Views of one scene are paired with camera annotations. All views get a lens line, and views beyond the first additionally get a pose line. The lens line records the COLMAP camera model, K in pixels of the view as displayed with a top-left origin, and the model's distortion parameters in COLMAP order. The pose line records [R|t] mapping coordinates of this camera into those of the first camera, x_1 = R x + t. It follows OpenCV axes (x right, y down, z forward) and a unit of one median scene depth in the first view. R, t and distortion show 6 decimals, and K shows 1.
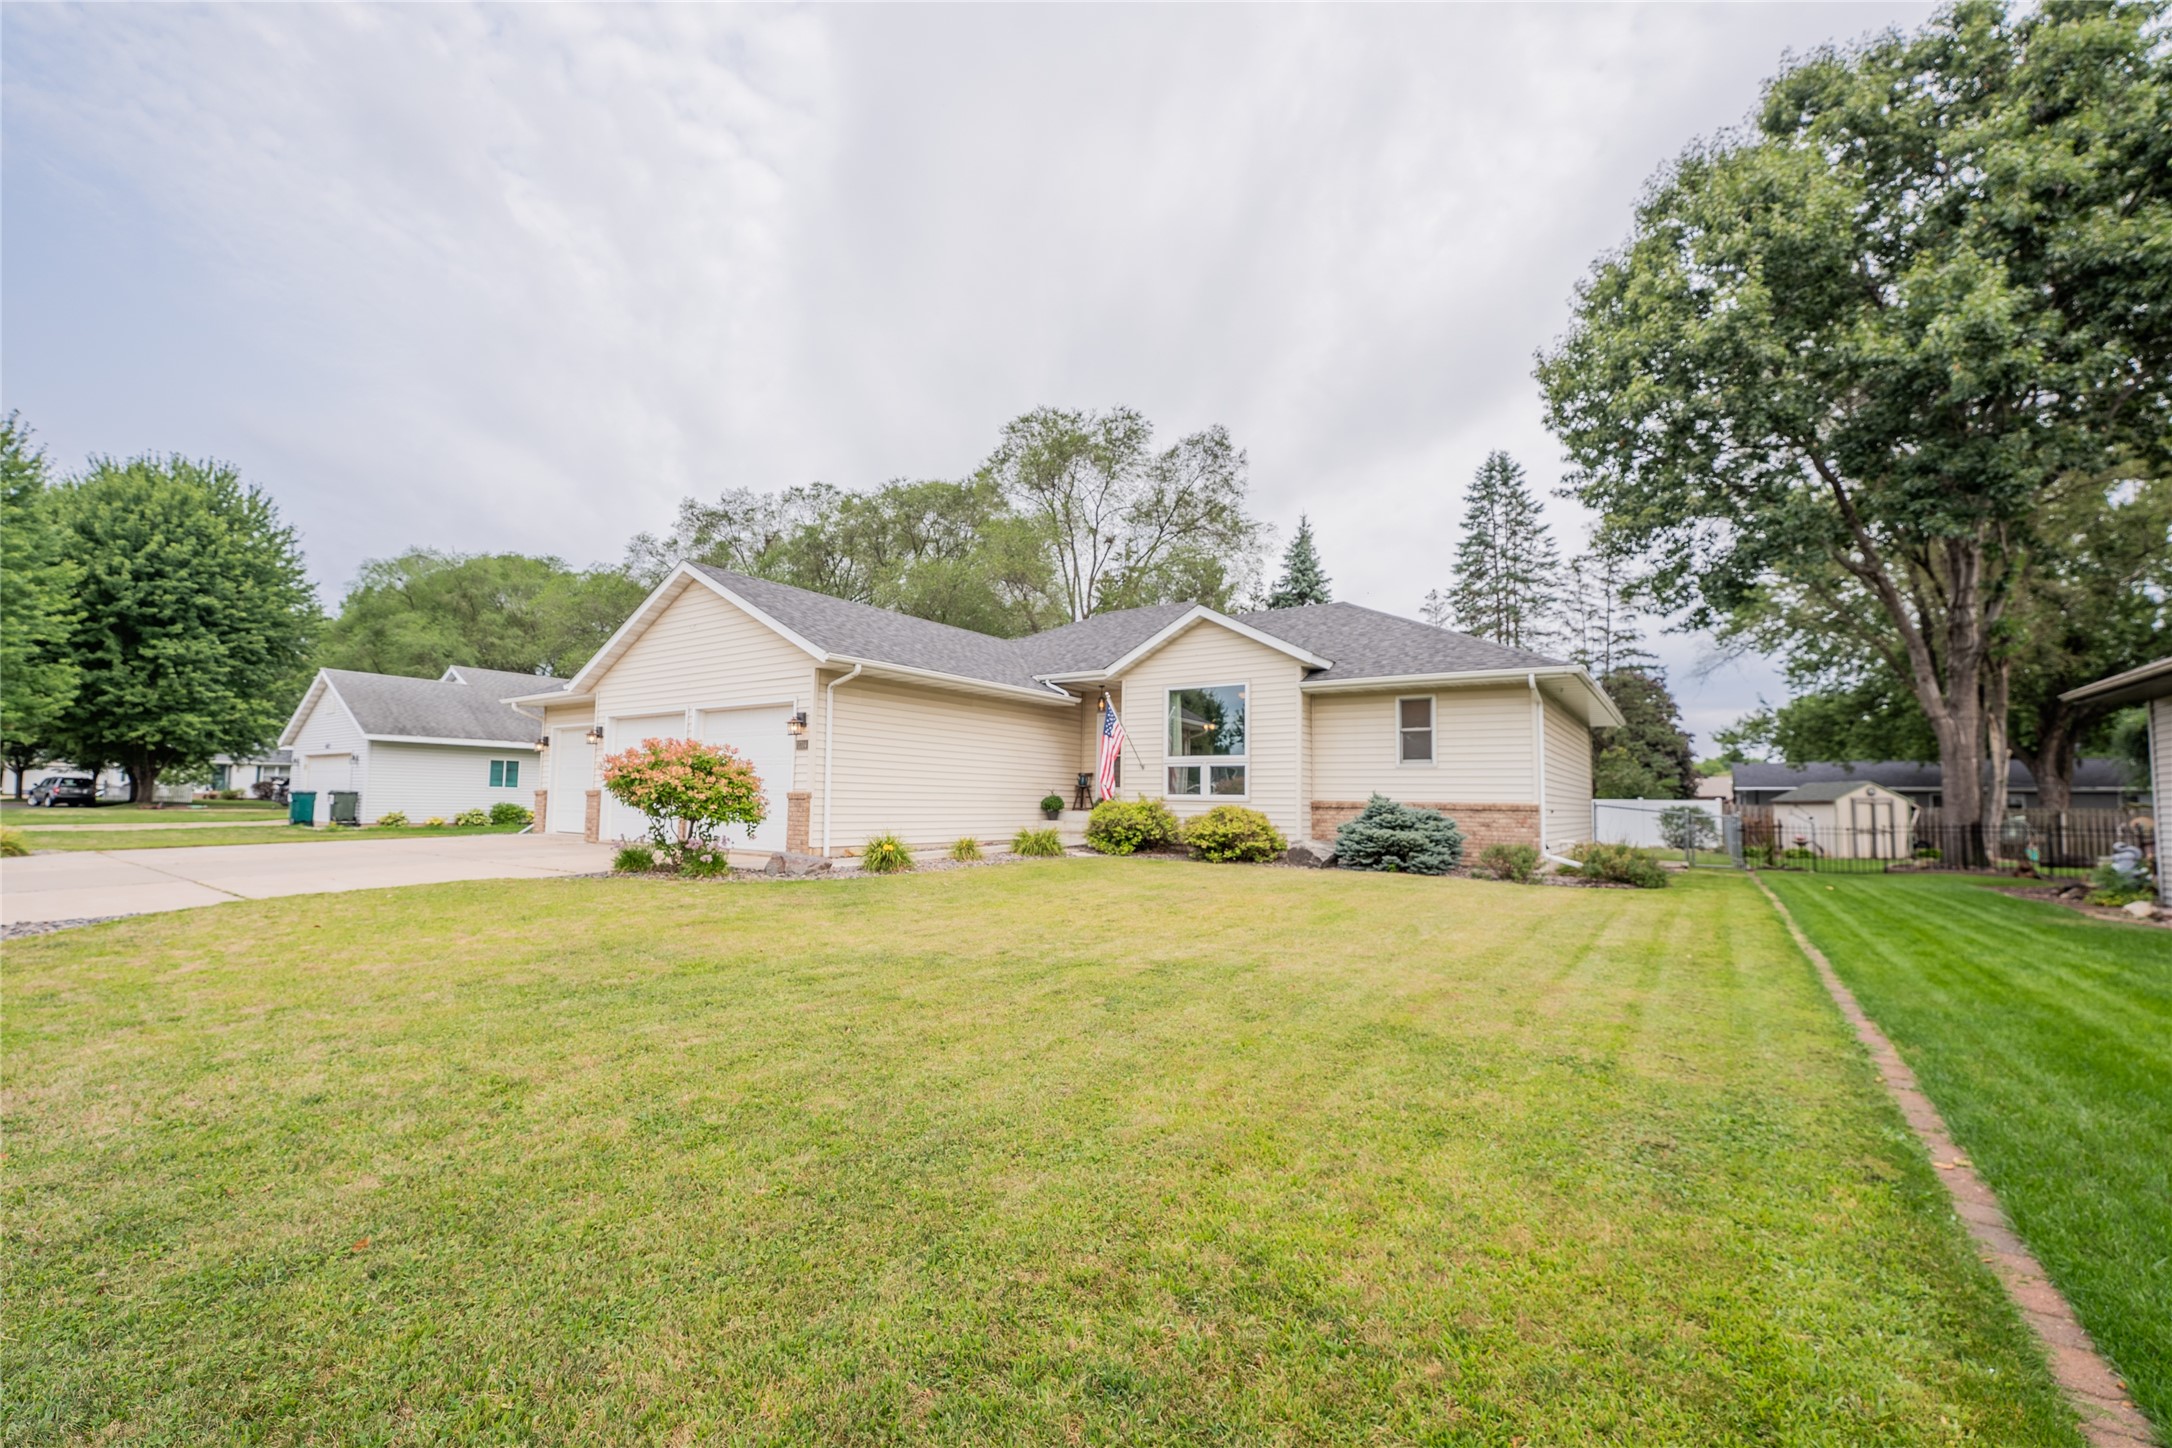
lens RADIAL K [[890.7, 0, 1084.9], [0, 890.7, 728.0], [0, 0, 1]] dist [-0.021847, -0.000075]
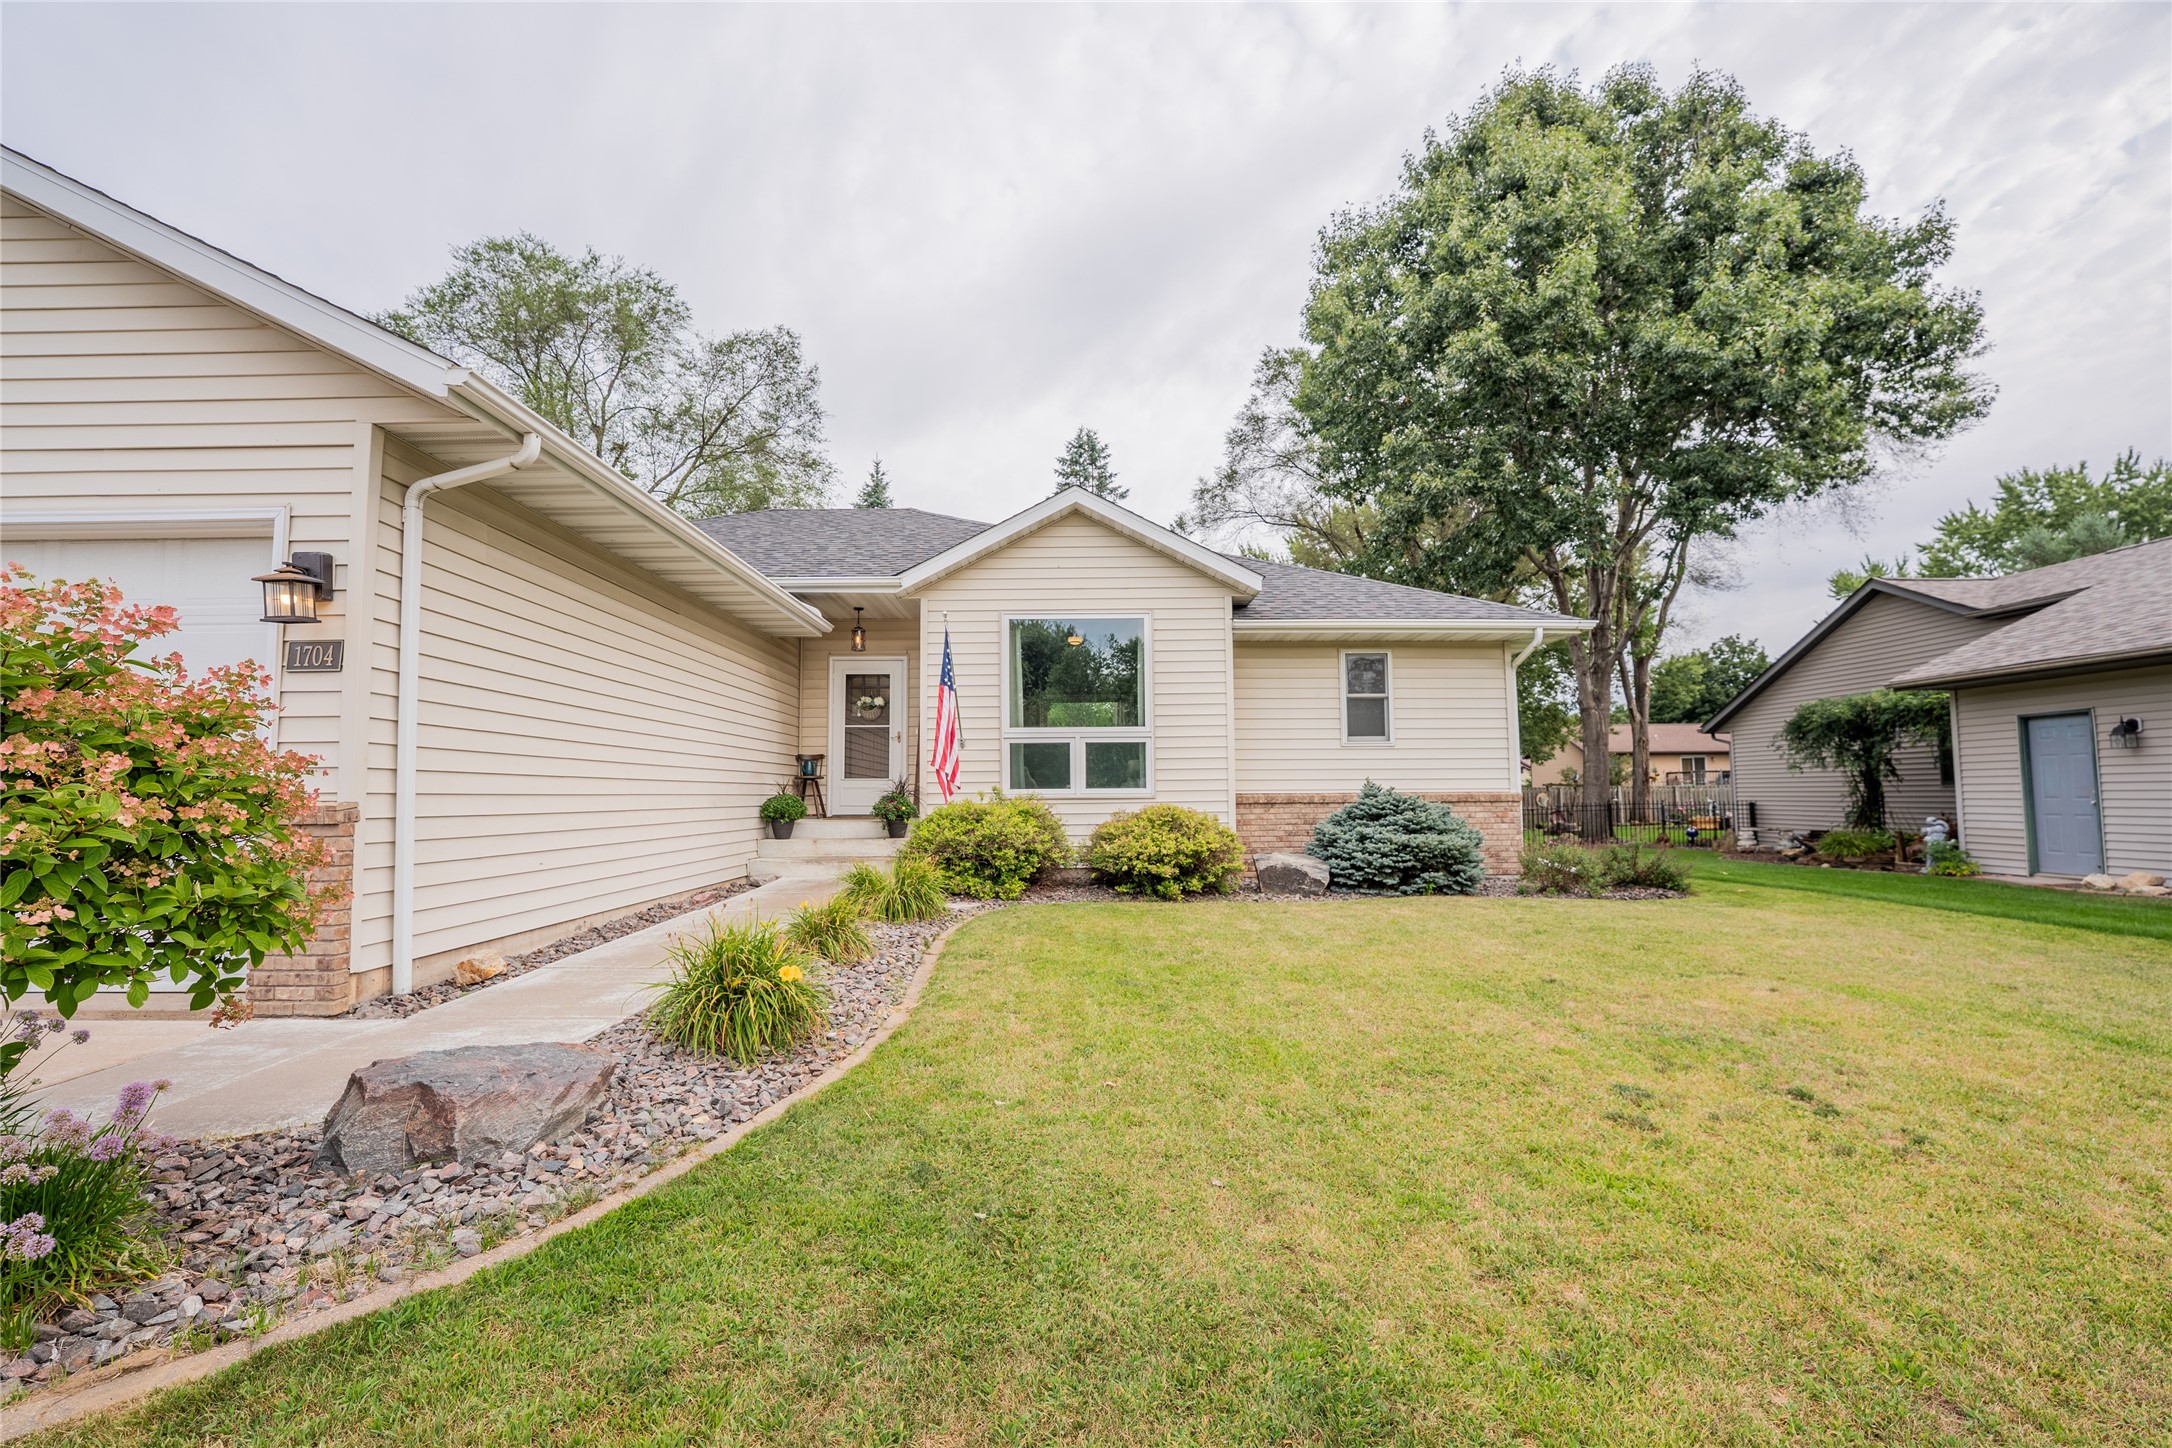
lens RADIAL K [[890.7, 0, 1084.9], [0, 890.7, 728.0], [0, 0, 1]] dist [-0.021847, -0.000075]
pose [[0.814379, 0.021189, 0.579947, -0.228534], [-0.028280, 0.999595, 0.003189, 0.030255], [-0.579644, -0.018998, 0.814648, 0.483270]]
